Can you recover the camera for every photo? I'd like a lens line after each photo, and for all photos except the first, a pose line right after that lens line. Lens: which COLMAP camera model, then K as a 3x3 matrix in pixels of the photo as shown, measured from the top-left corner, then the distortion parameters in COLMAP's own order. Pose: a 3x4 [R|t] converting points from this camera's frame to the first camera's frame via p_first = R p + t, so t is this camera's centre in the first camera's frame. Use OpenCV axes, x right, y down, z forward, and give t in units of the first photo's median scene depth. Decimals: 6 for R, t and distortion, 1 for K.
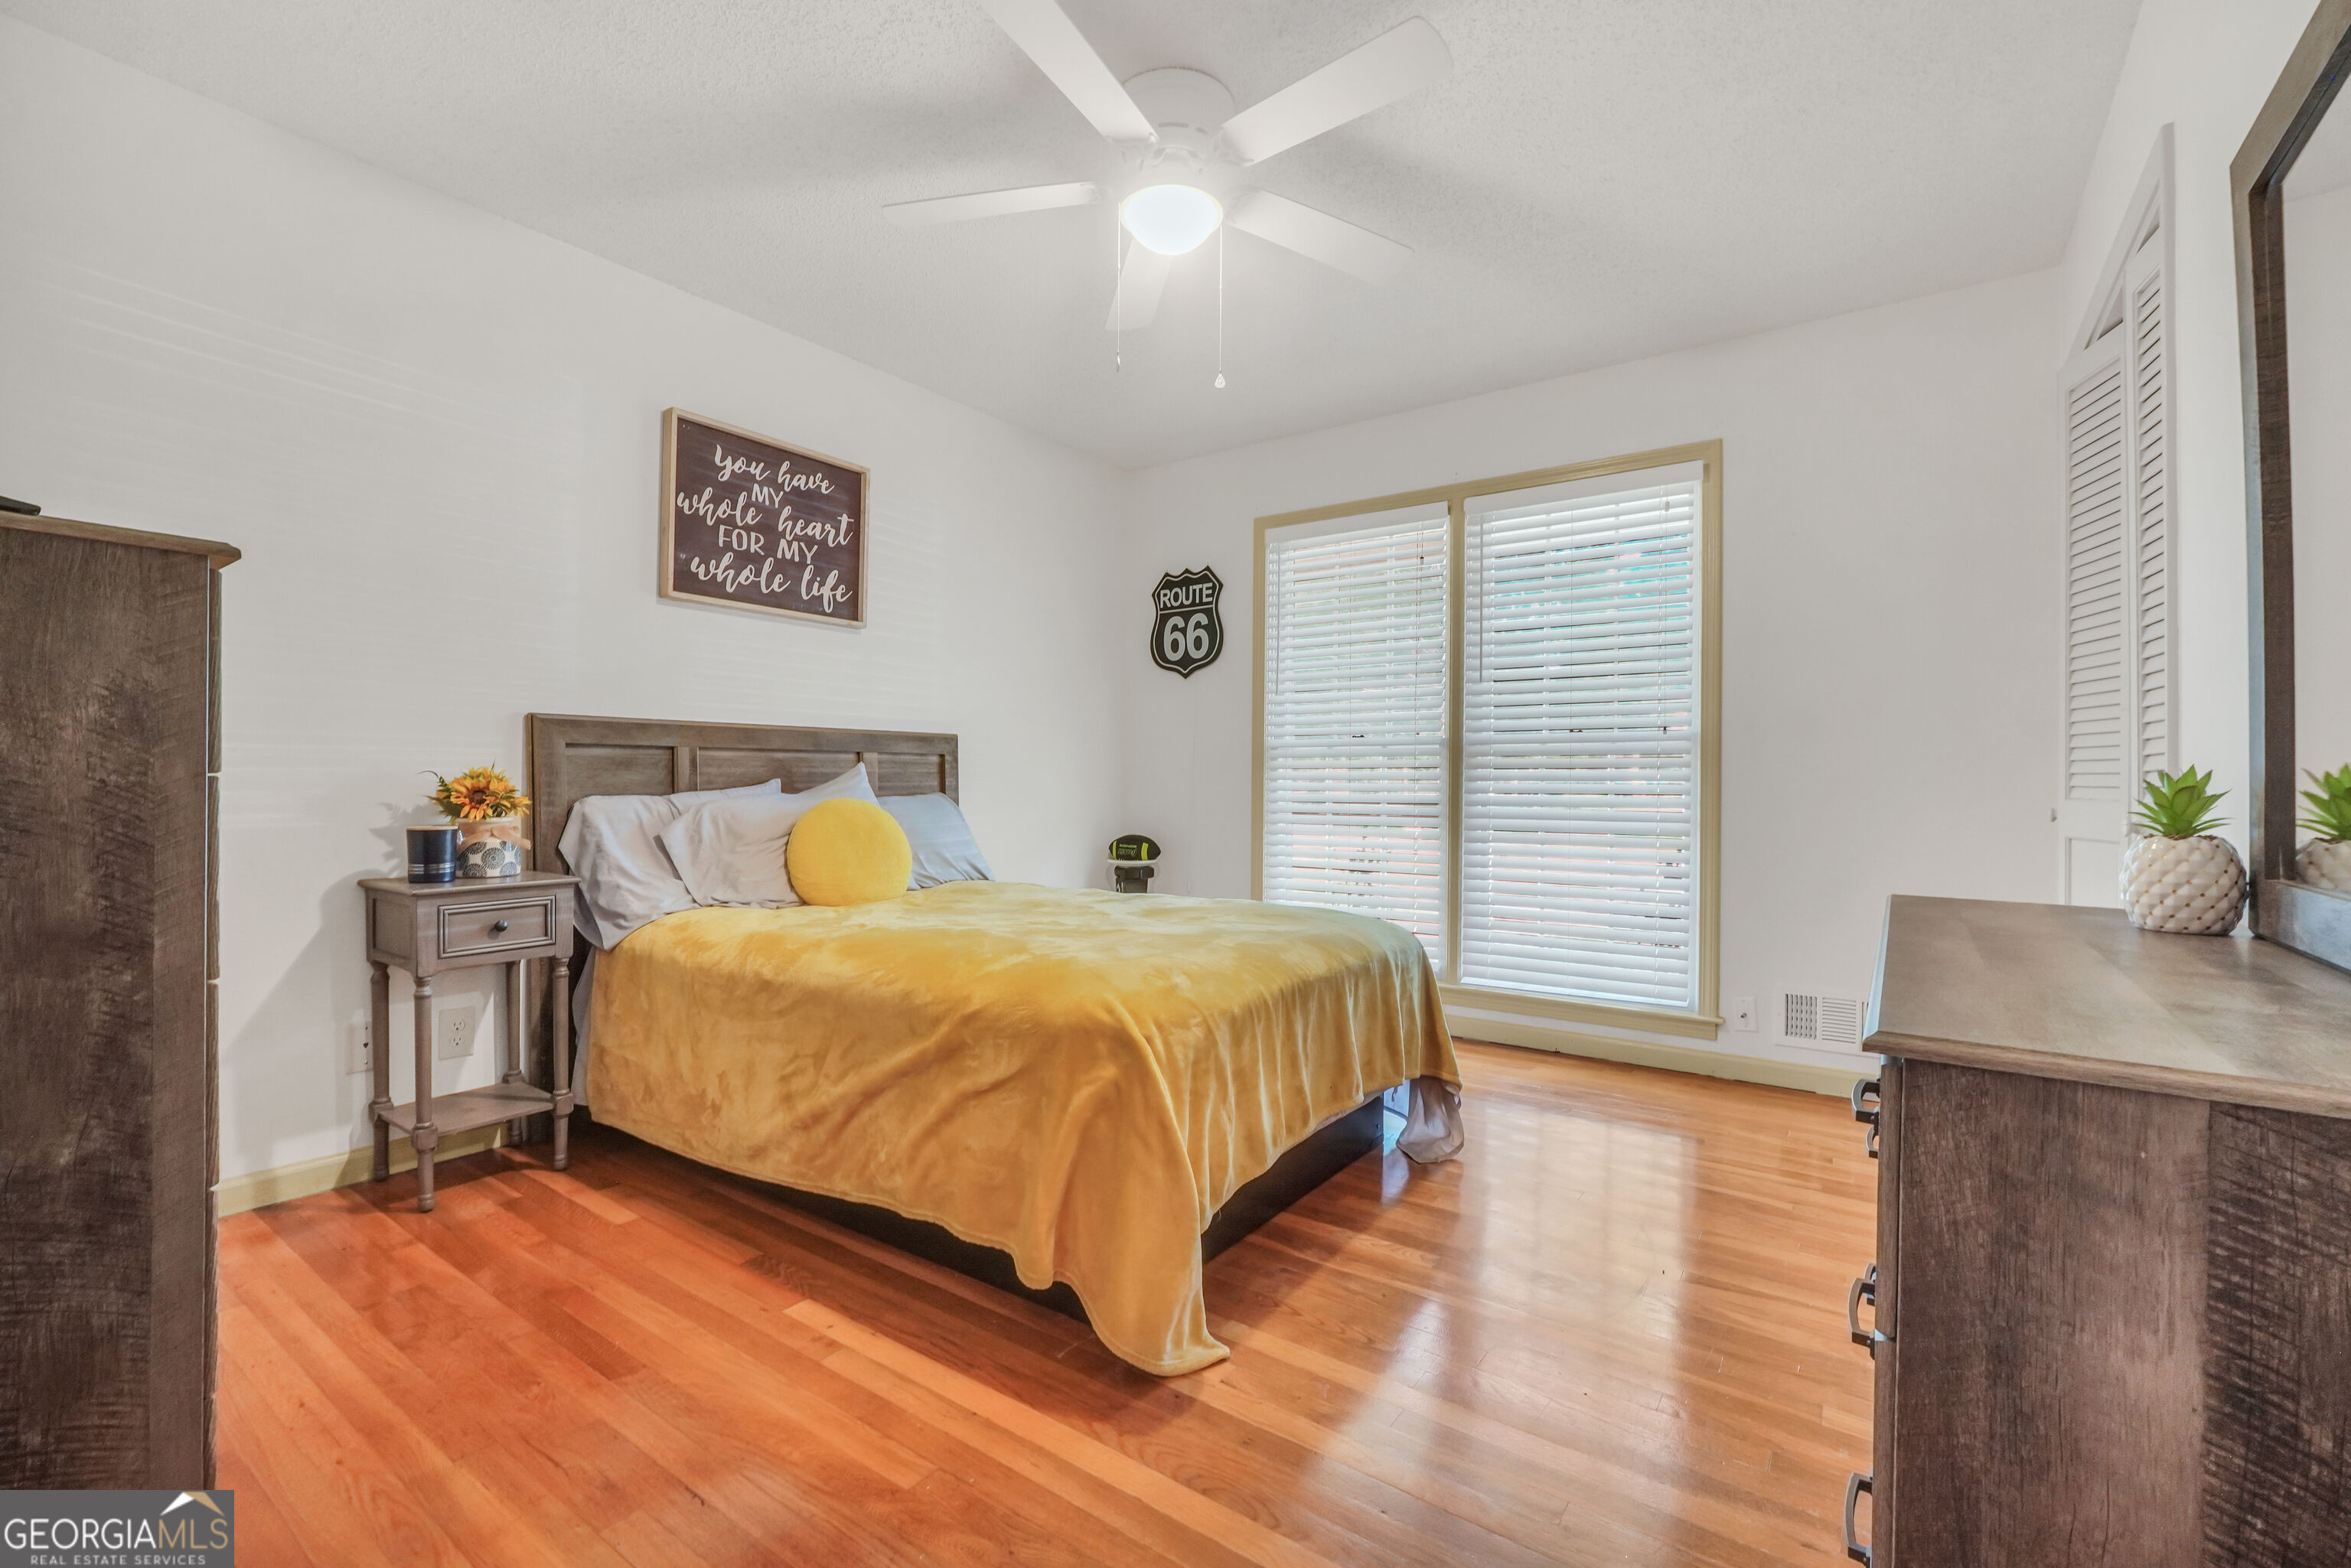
lens RADIAL K [[978.4, 0, 1175.2], [0, 978.4, 778.2], [0, 0, 1]] dist [-0.015181, 0.006054]
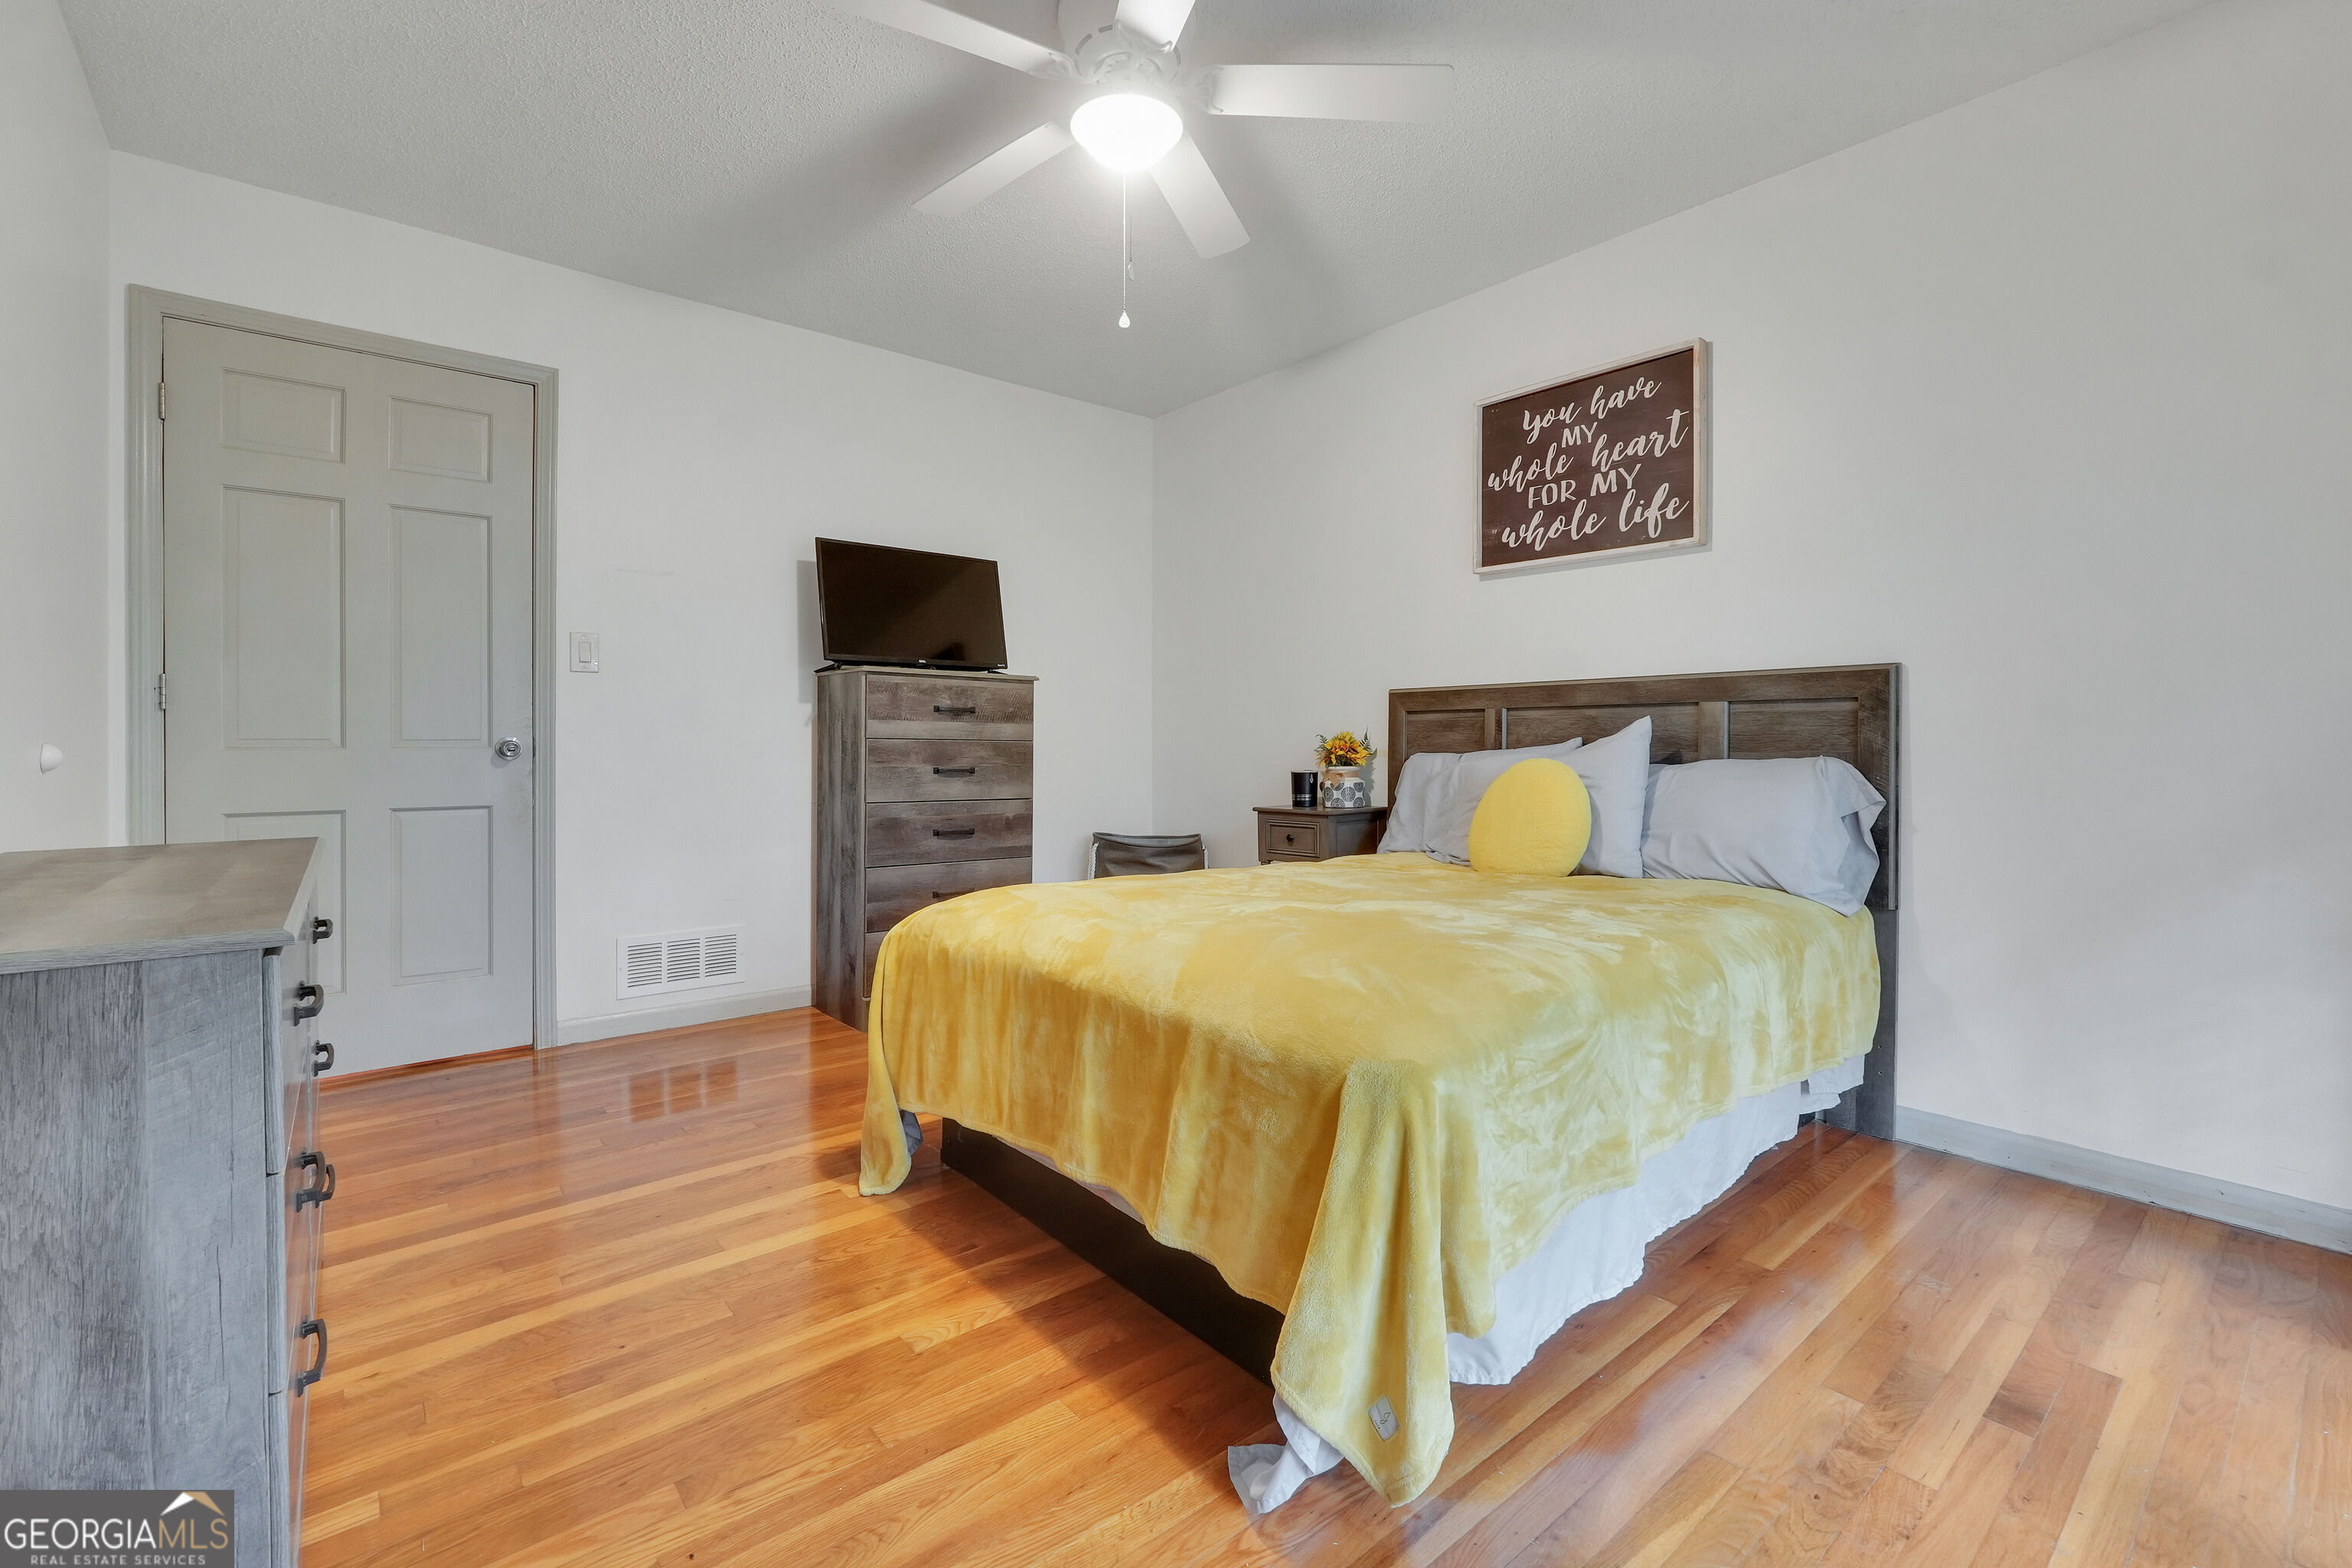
lens RADIAL K [[978.9, 0, 1175.7], [0, 978.9, 778.2], [0, 0, 1]] dist [-0.015181, 0.006054]
pose [[-0.227316, 0.010436, -0.973765, 0.589174], [-0.018285, 0.999721, 0.014982, 0.032039], [0.973649, 0.021211, -0.227062, 0.856537]]
